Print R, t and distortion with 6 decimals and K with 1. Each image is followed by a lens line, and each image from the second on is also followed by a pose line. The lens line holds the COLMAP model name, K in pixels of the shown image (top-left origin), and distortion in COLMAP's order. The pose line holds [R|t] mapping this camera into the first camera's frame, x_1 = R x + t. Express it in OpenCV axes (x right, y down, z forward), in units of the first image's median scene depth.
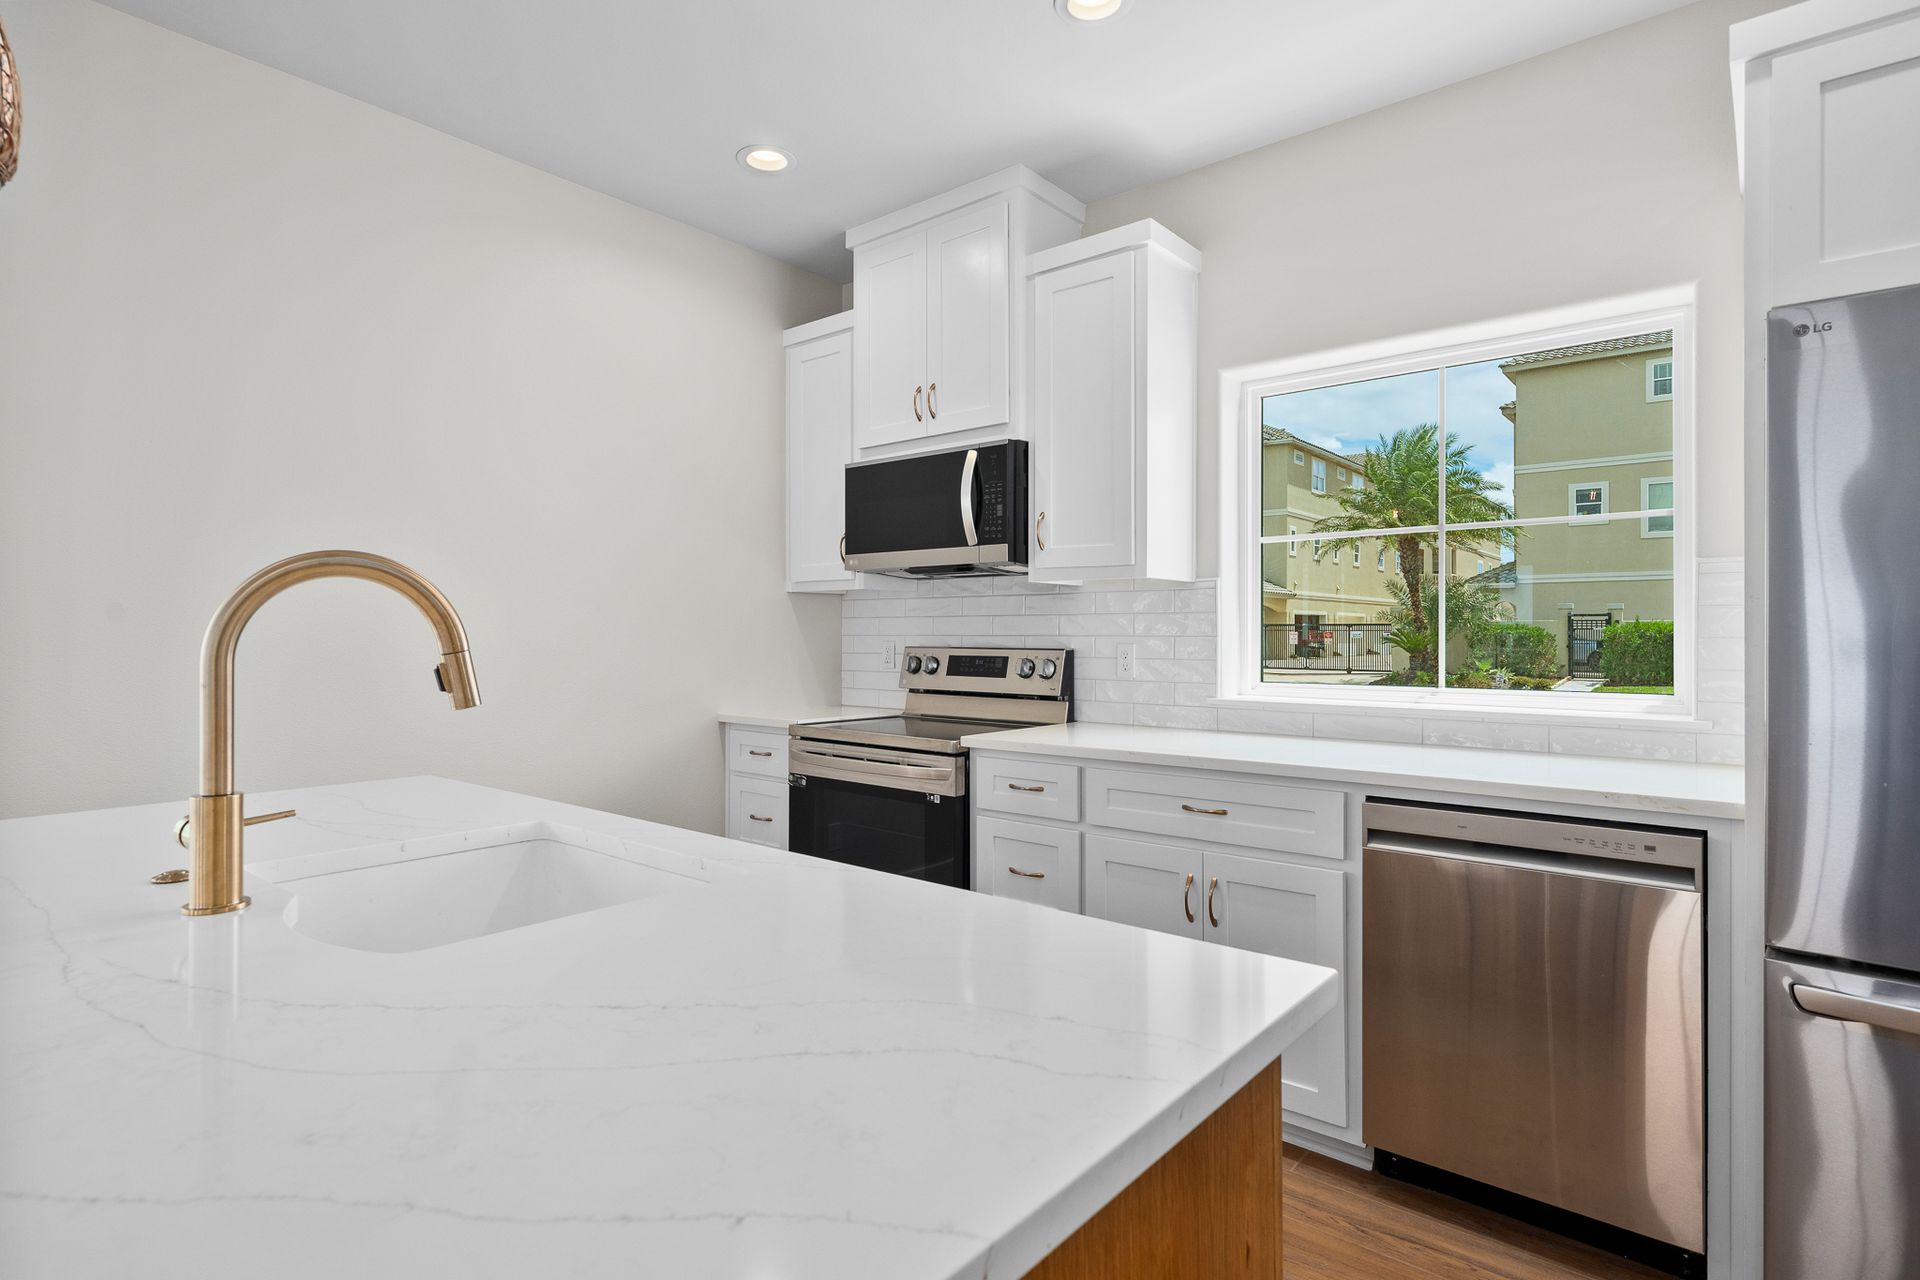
lens RADIAL K [[961.2, 0, 960.0], [0, 961.2, 640.0], [0, 0, 1]] dist [-0.000671, -0.000051]
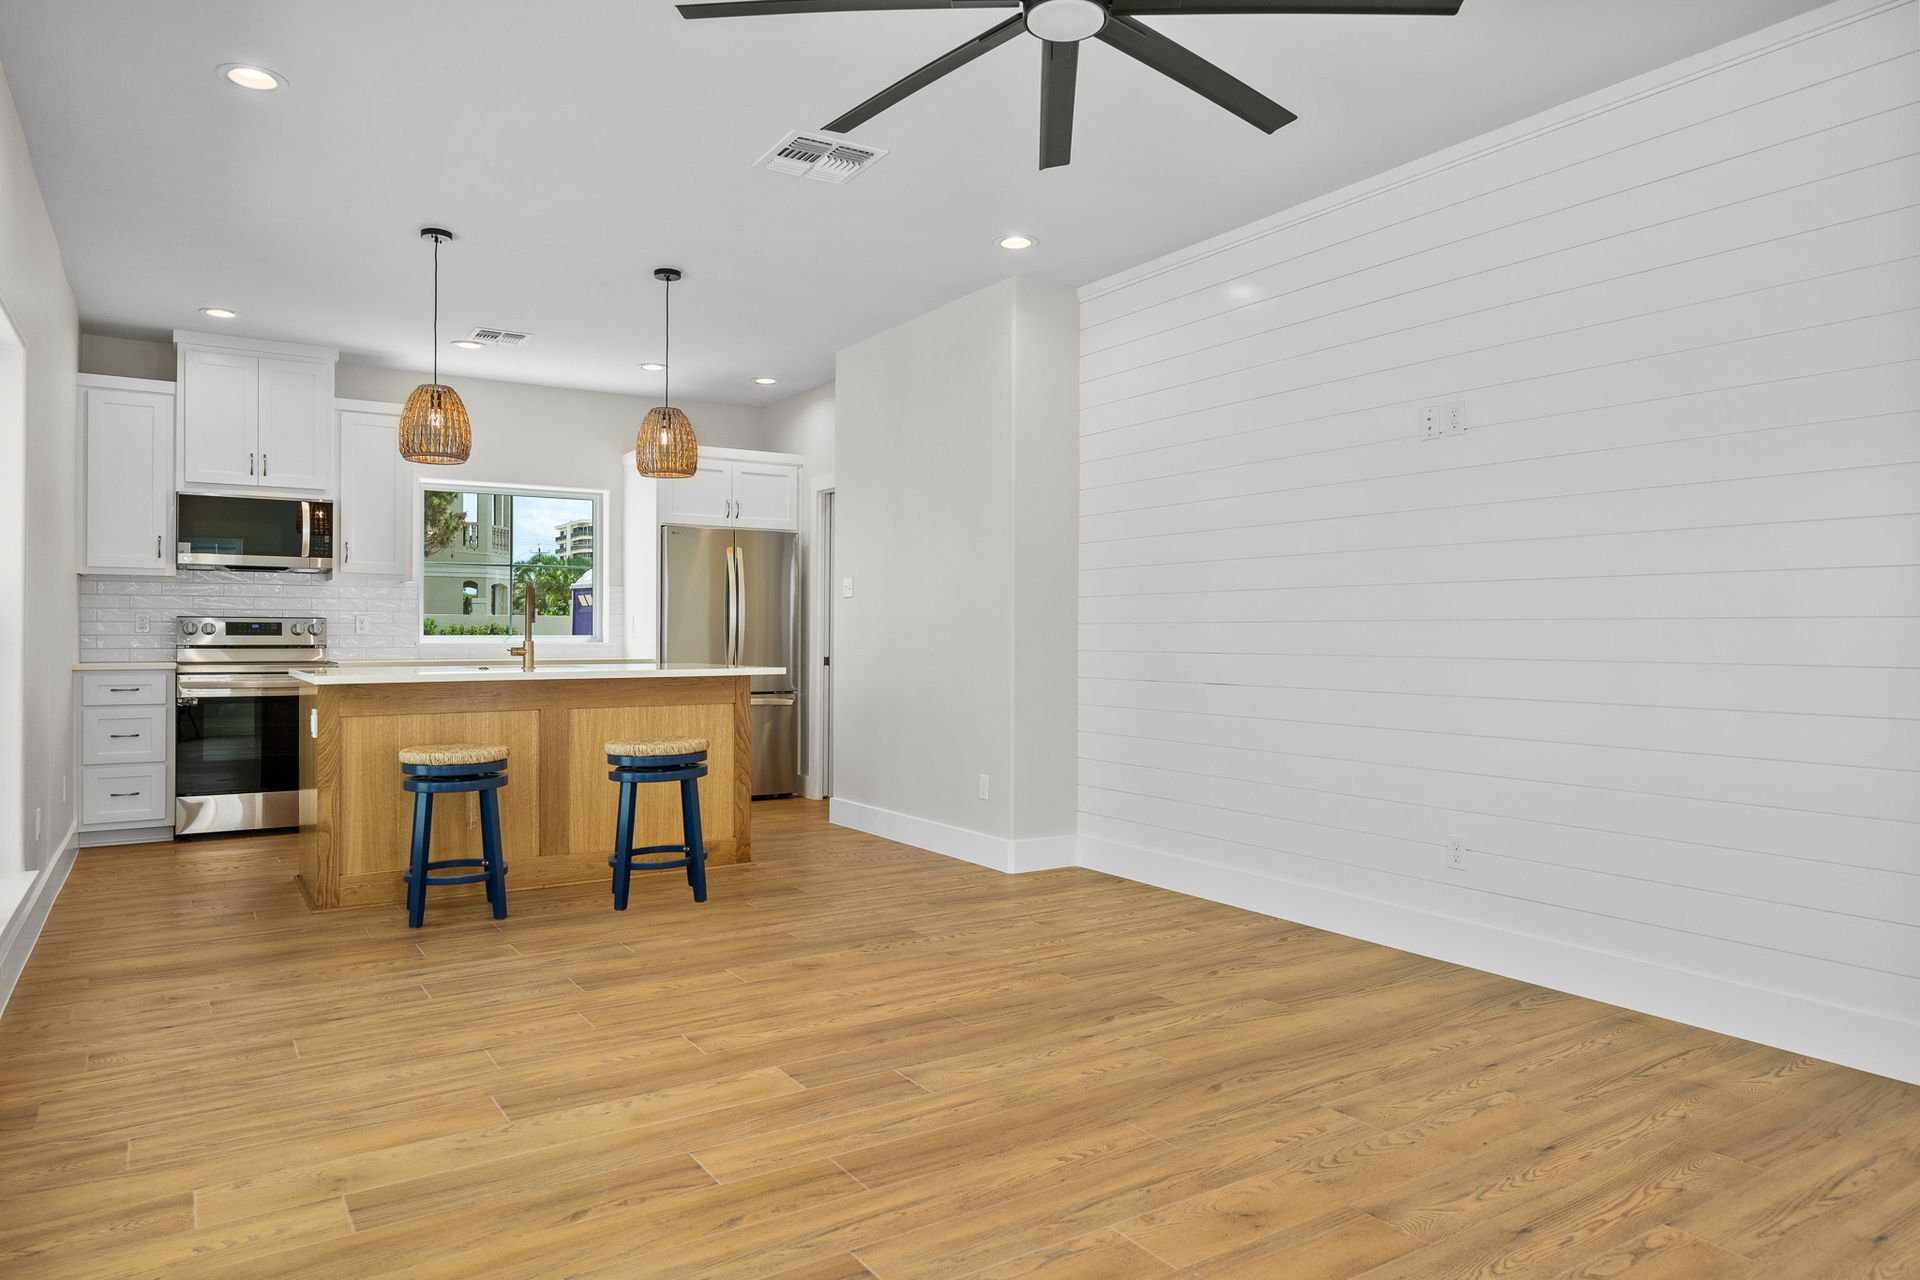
lens RADIAL K [[1164.8, 0, 932.0], [0, 1164.8, 636.1], [0, 0, 1]] dist [0.002451, 0.001524]
pose [[0.309034, -0.001099, 0.951050, -1.468180], [0.000517, 0.999999, 0.000987, 0.038559], [-0.951051, 0.000187, 0.309035, -0.648646]]
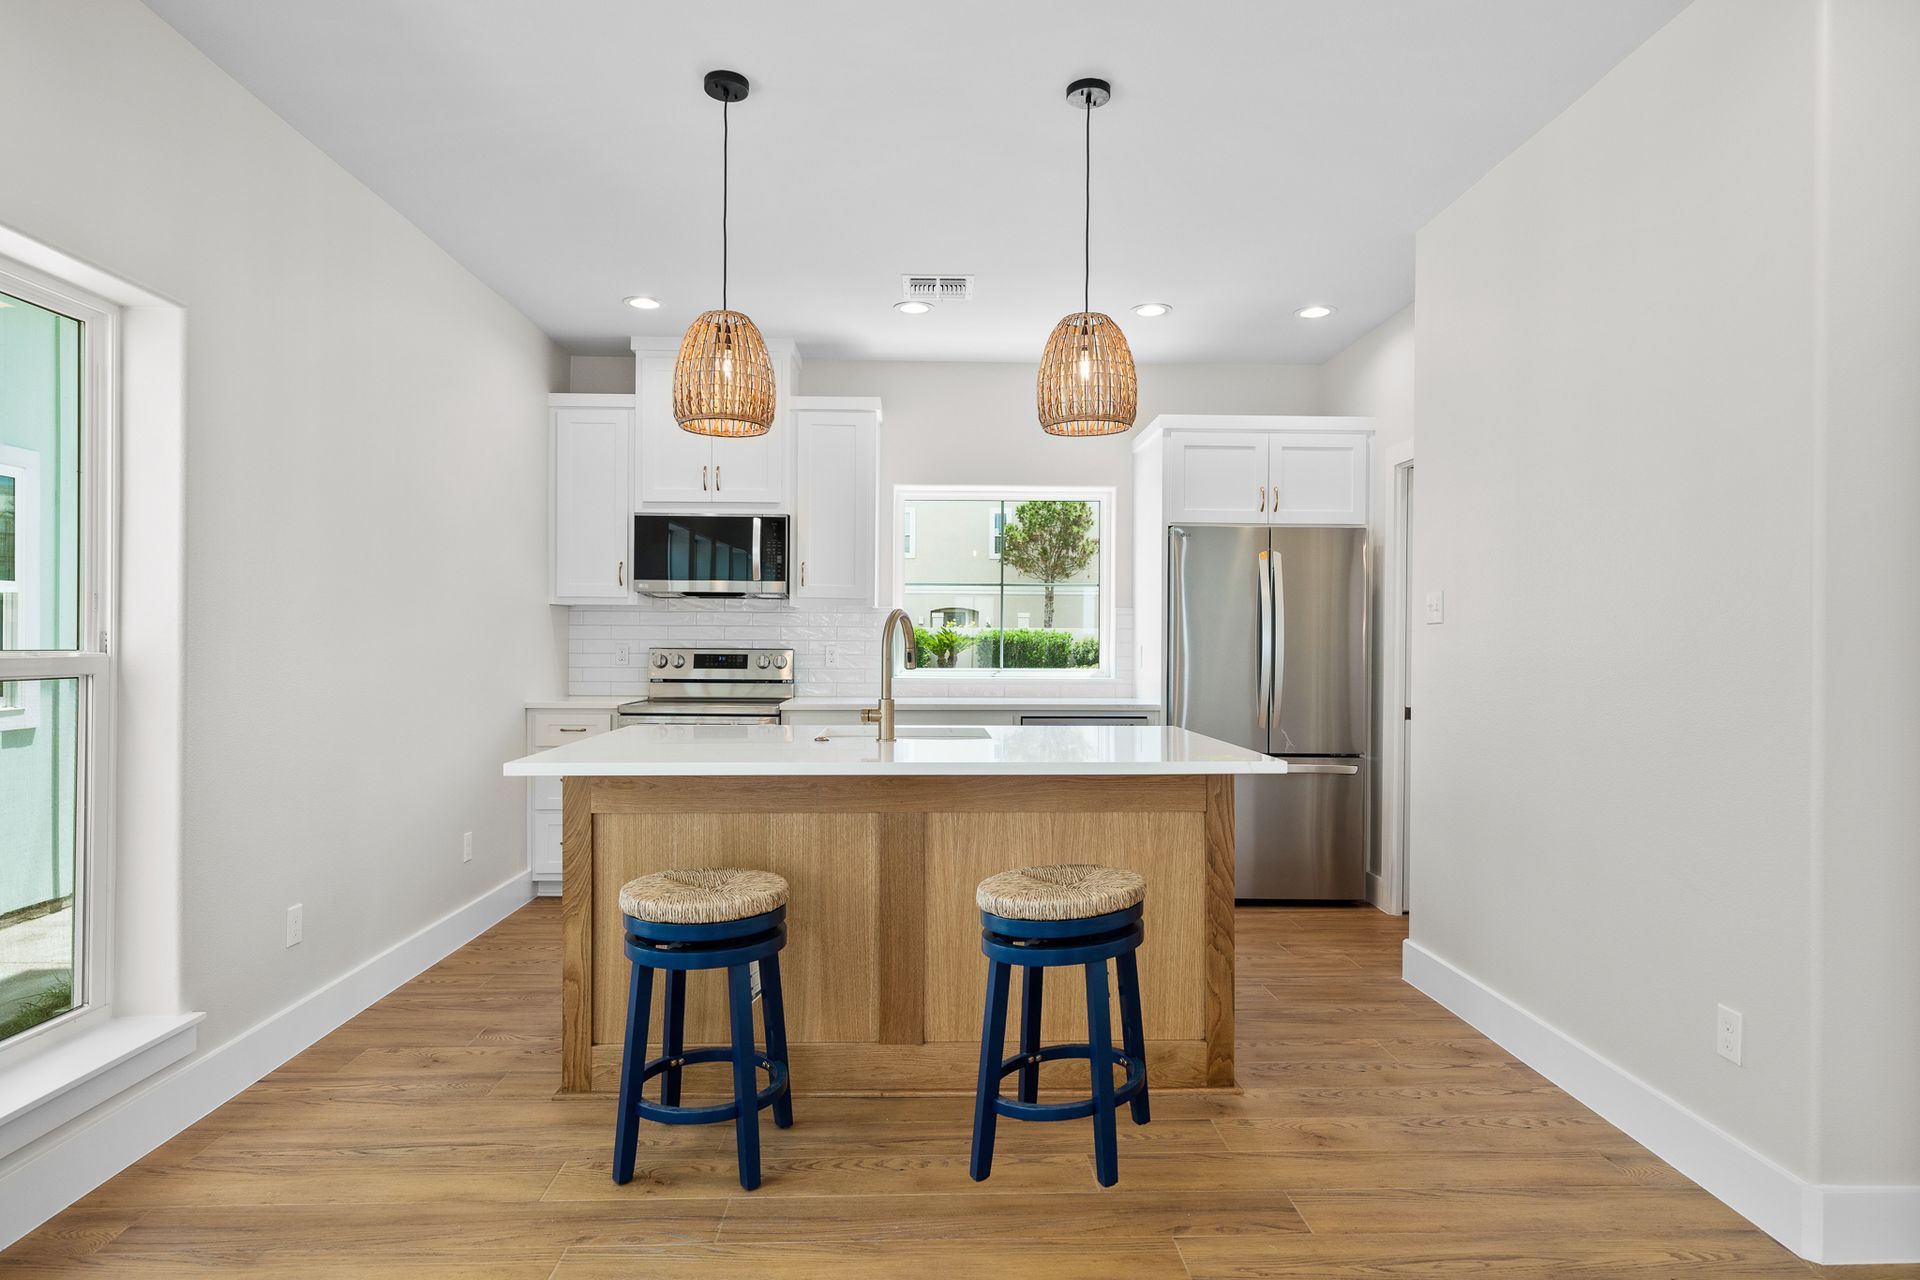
lens RADIAL K [[1039.5, 0, 960.0], [0, 1039.5, 640.0], [0, 0, 1]] dist [-0.006617, -0.000574]
pose [[0.750267, 0.003764, 0.661124, -0.744762], [-0.003488, 0.999992, -0.001735, -0.002972], [-0.661125, -0.001004, 0.750275, -0.396465]]
